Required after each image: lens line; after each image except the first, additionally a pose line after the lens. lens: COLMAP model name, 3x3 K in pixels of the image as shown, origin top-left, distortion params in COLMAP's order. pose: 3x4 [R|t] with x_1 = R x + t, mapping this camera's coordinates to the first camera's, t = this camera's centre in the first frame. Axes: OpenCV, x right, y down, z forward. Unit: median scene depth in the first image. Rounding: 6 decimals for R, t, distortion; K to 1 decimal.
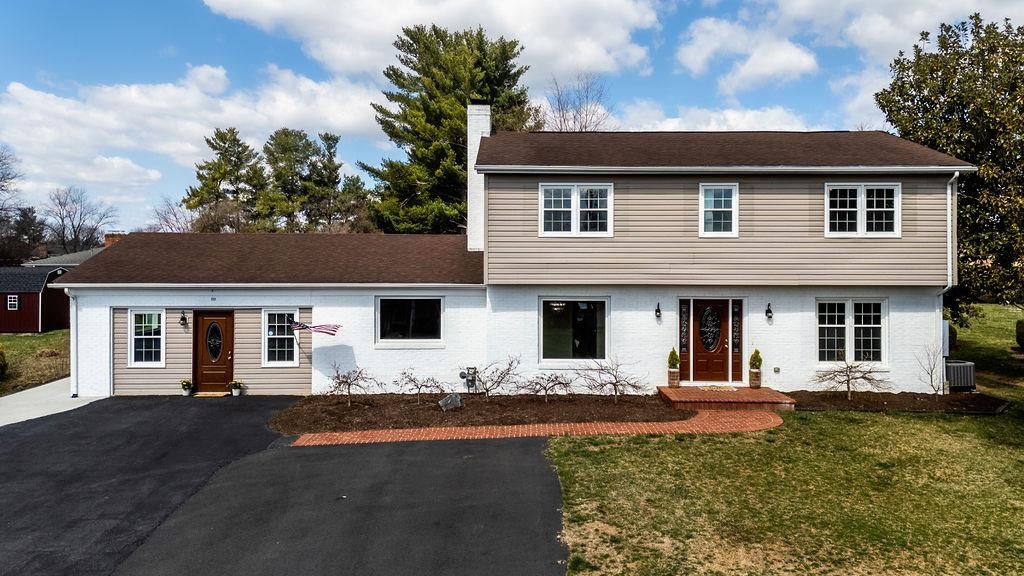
lens RADIAL K [[805.4, 0, 512.4], [0, 805.4, 257.5], [0, 0, 1]] dist [0.074535, -0.077624]
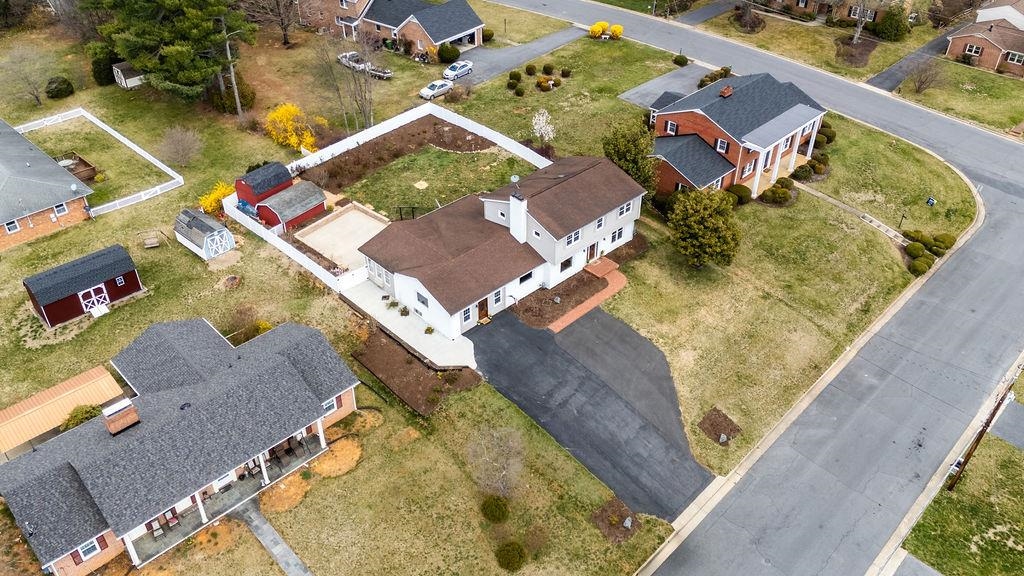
lens RADIAL K [[805.4, 0, 512.4], [0, 805.4, 257.5], [0, 0, 1]] dist [0.074535, -0.077624]
pose [[0.723937, -0.394879, 0.565672, -2.081337], [-0.005124, 0.816874, 0.576793, -1.964631], [-0.689847, -0.420460, 0.589342, -0.902991]]
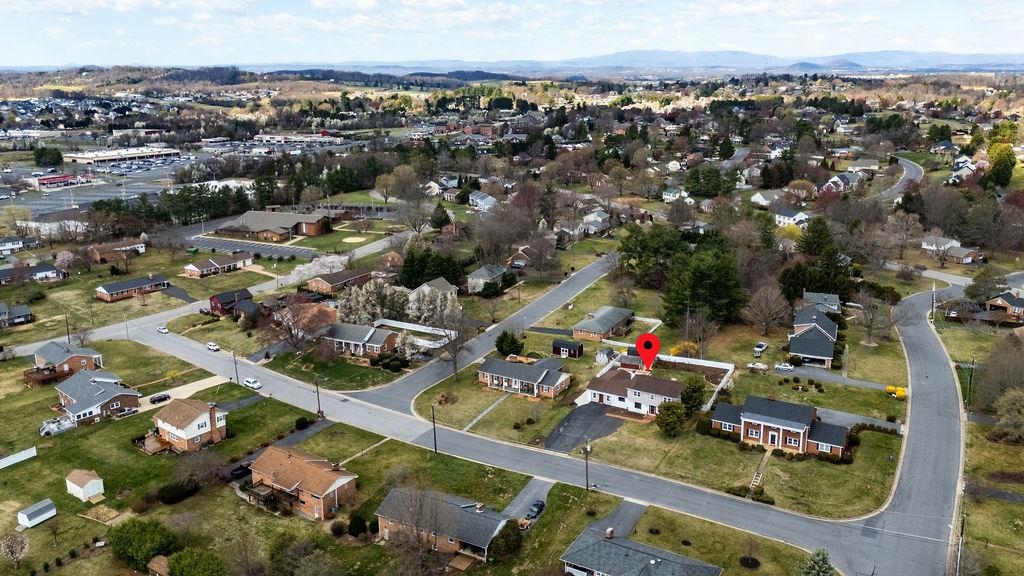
lens RADIAL K [[805.4, 0, 512.4], [0, 805.4, 257.5], [0, 0, 1]] dist [0.074535, -0.077624]
pose [[0.853897, 0.107816, -0.509151, 3.283988], [0.015992, 0.972409, 0.232735, -3.618690], [0.520196, -0.206875, 0.828613, -6.818823]]
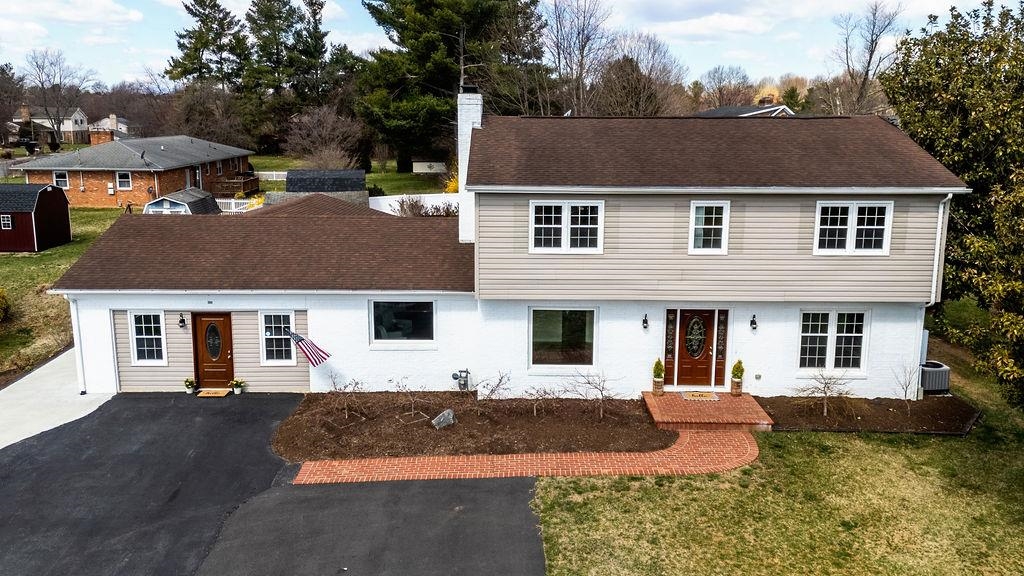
lens RADIAL K [[815.5, 0, 504.2], [0, 815.5, 255.1], [0, 0, 1]] dist [0.076942, -0.086765]
pose [[0.999989, 0.003376, -0.003138, 0.004573], [-0.002761, 0.983930, 0.178534, -0.199510], [0.003690, -0.178524, 0.983929, -0.004758]]
